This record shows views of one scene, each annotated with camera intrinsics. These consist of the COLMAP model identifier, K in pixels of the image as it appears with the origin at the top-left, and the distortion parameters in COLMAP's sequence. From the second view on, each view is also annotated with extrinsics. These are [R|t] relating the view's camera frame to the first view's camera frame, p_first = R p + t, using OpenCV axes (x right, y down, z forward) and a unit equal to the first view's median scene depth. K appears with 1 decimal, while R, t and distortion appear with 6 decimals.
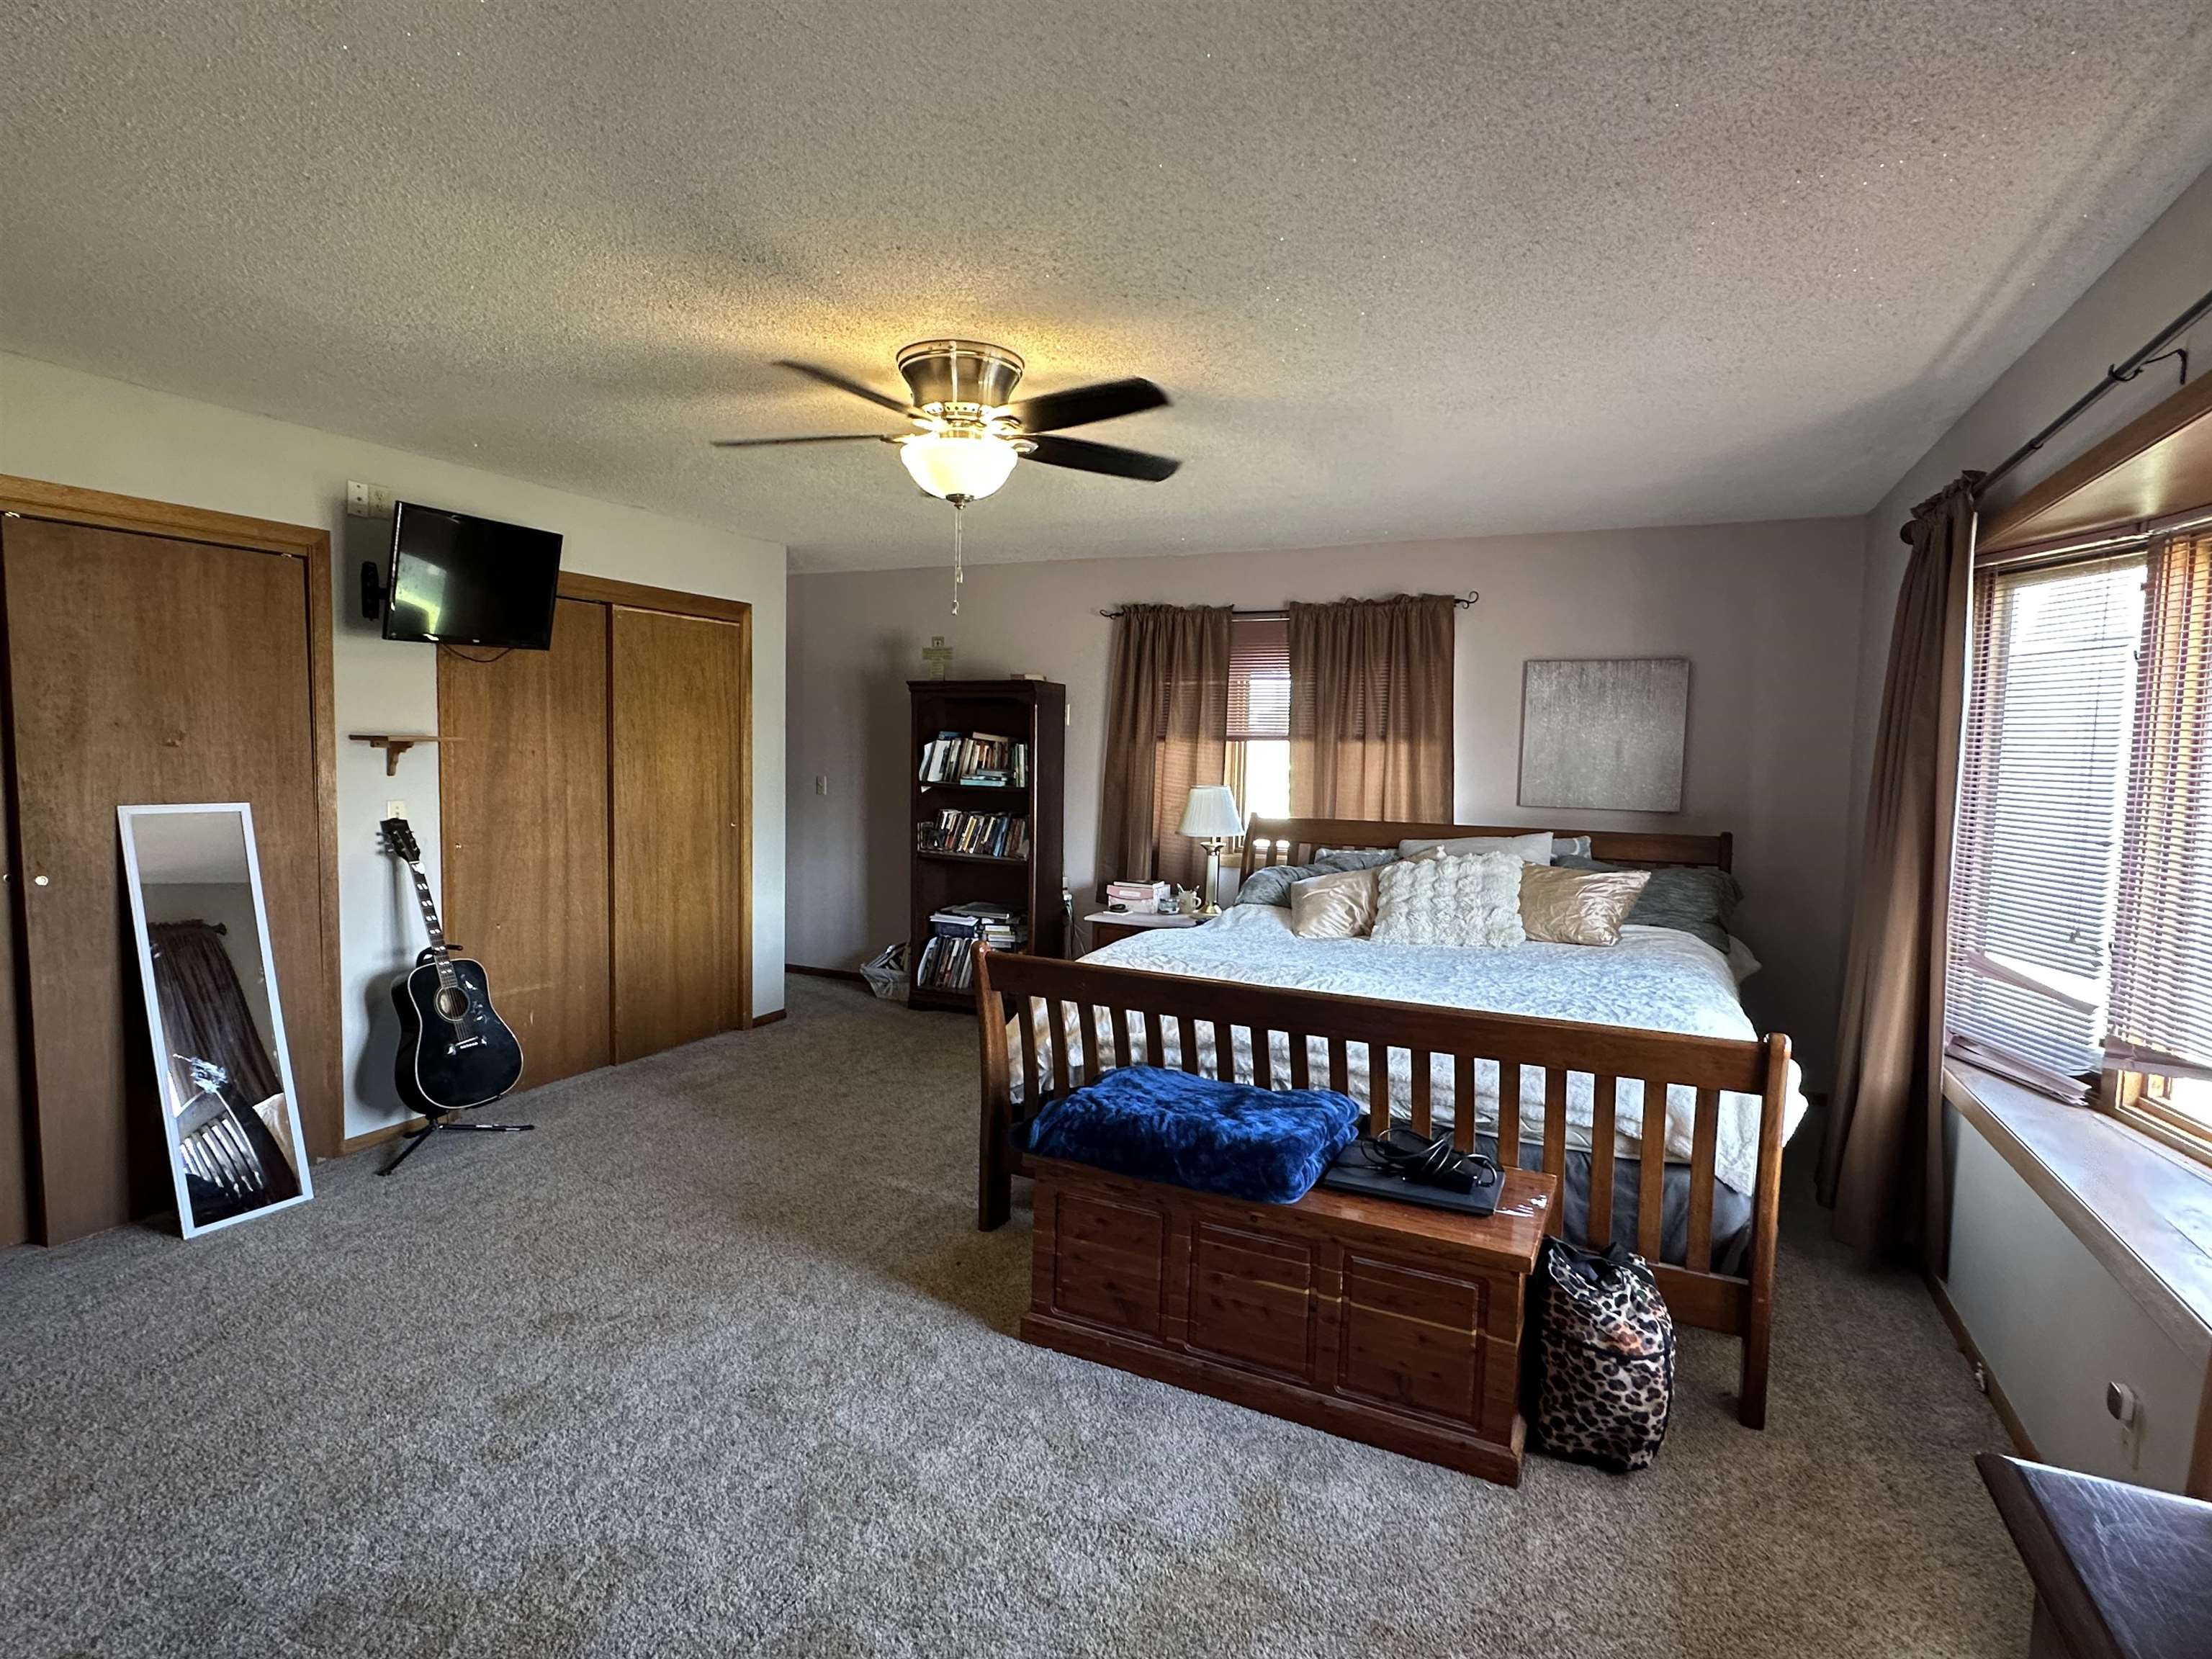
lens RADIAL K [[1135.0, 0, 1100.2], [0, 1135.0, 833.8], [0, 0, 1]] dist [-0.003569, -0.000500]
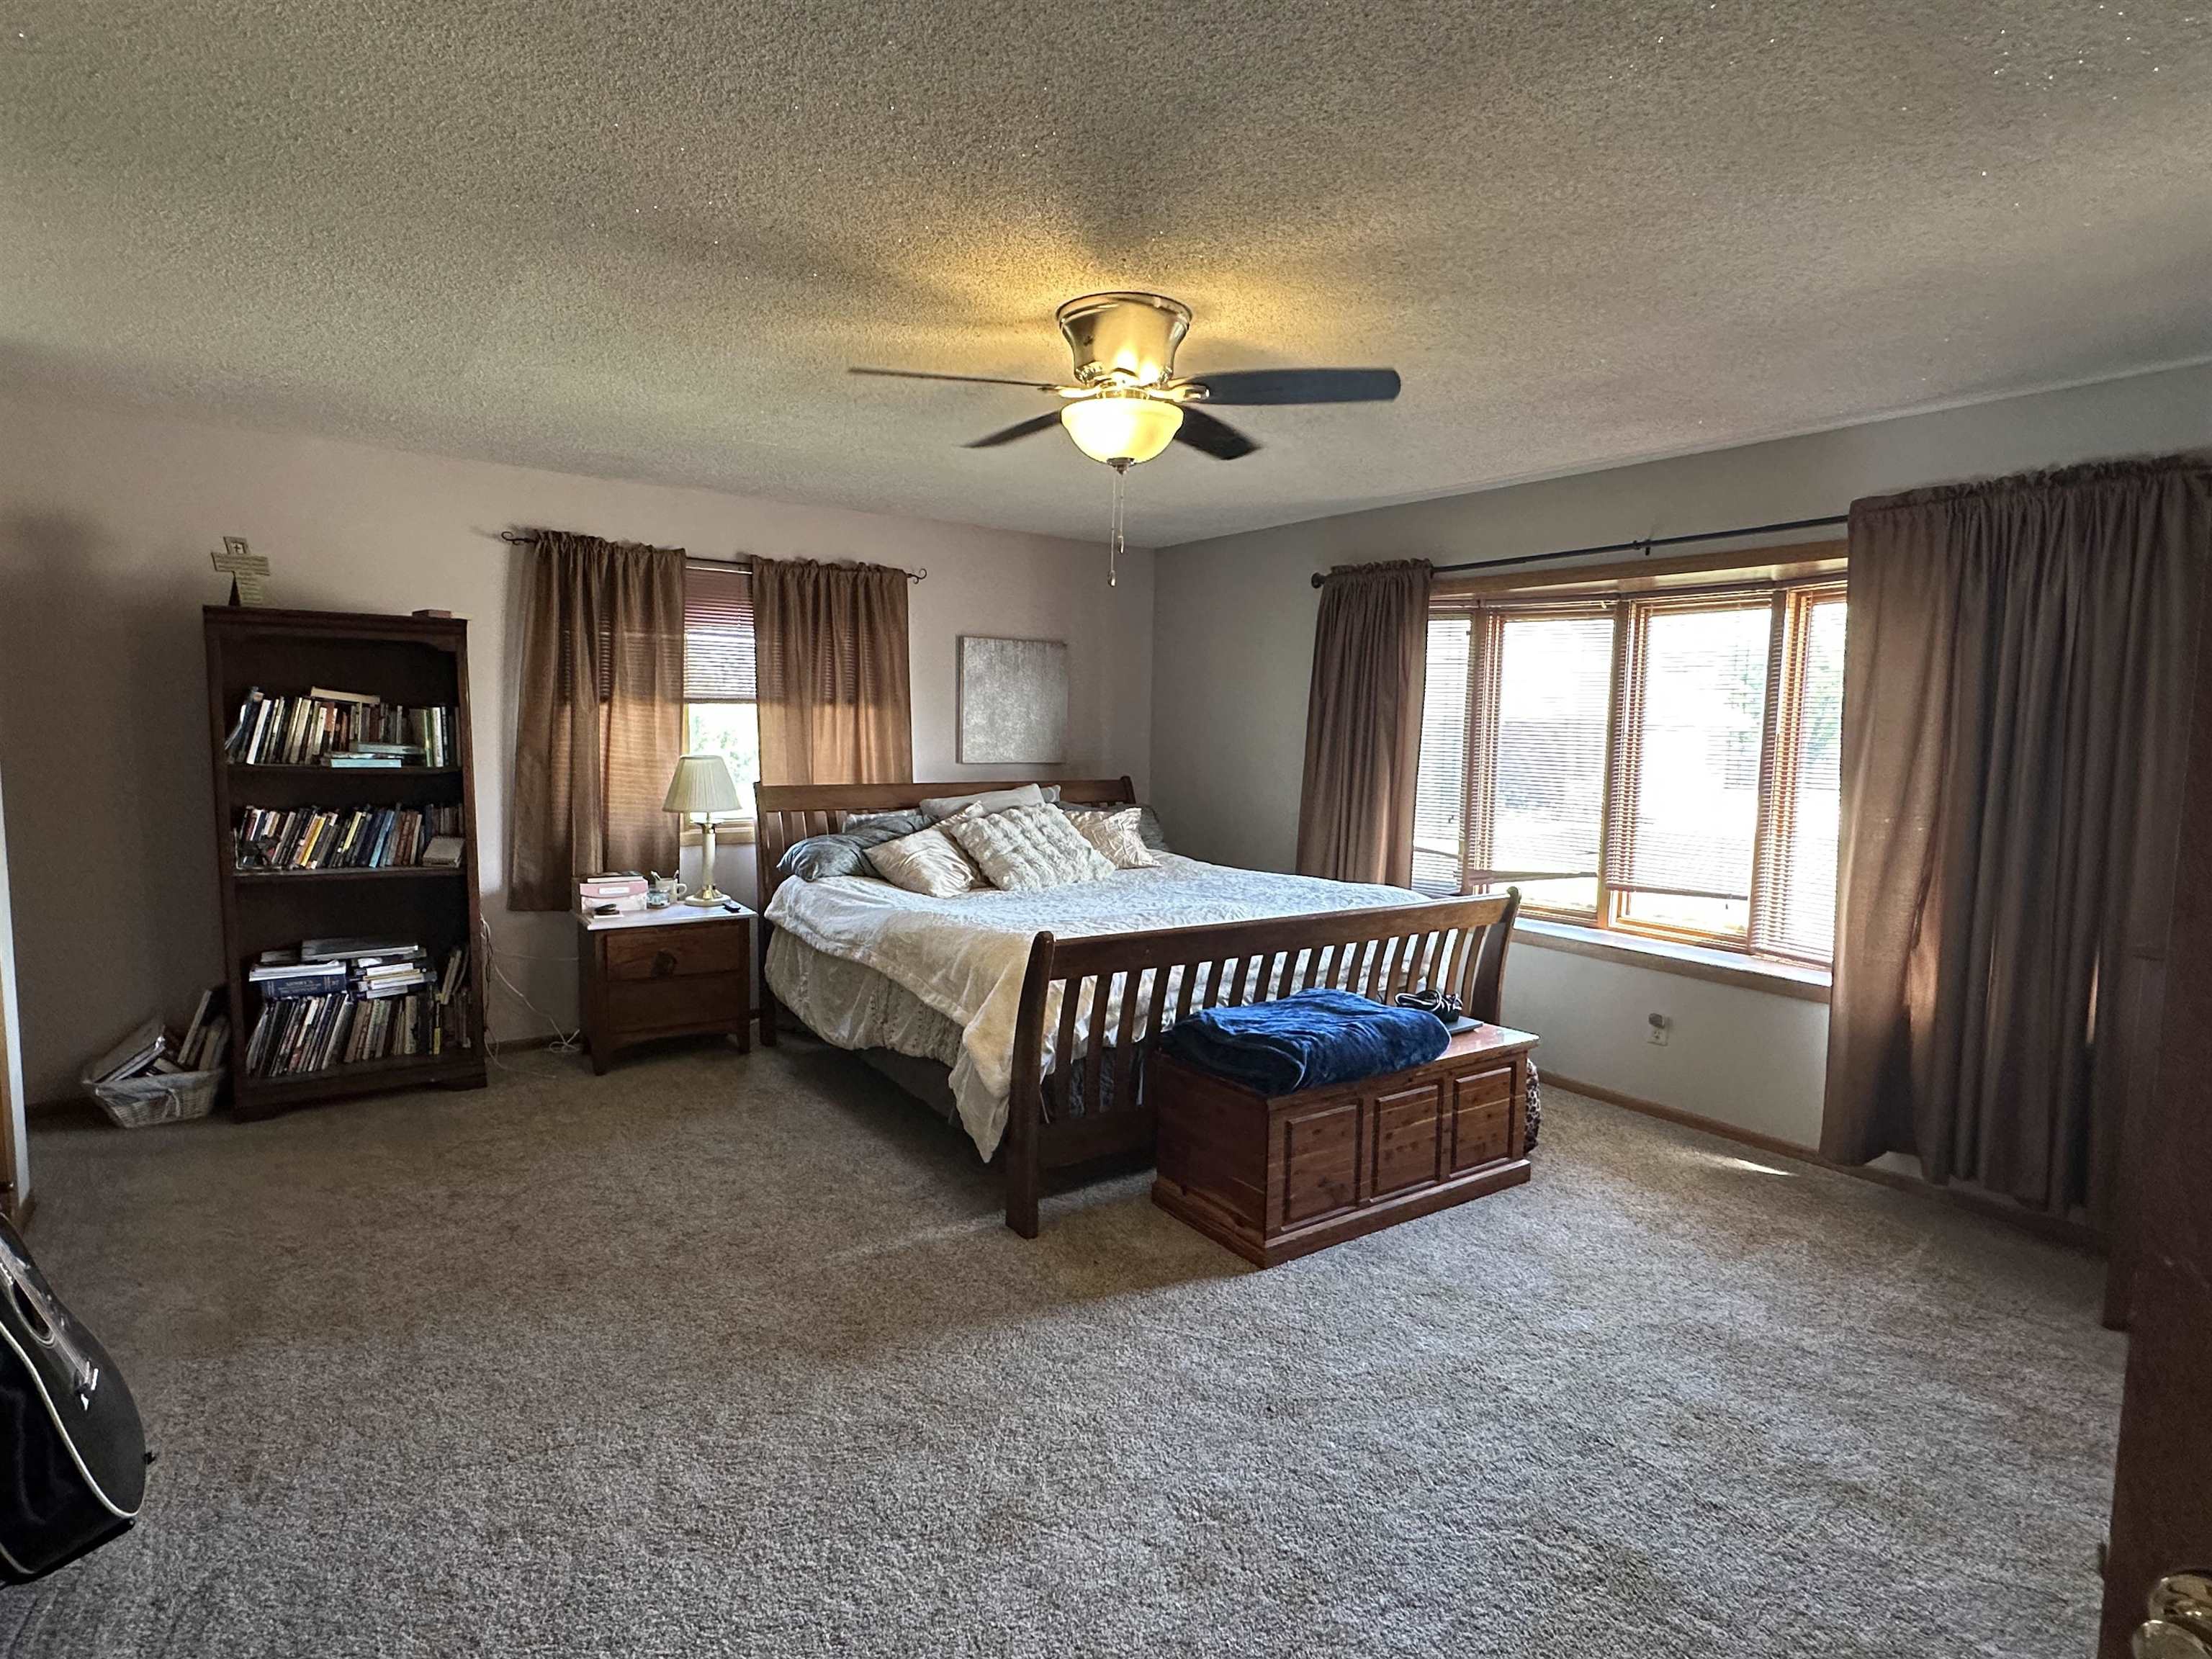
lens RADIAL K [[1135.0, 0, 1100.2], [0, 1135.0, 833.8], [0, 0, 1]] dist [-0.003569, -0.000500]
pose [[0.479254, -0.098029, 0.872184, -0.517581], [0.056463, 0.995128, 0.080822, -0.034387], [-0.875858, 0.010512, 0.482454, 0.294063]]
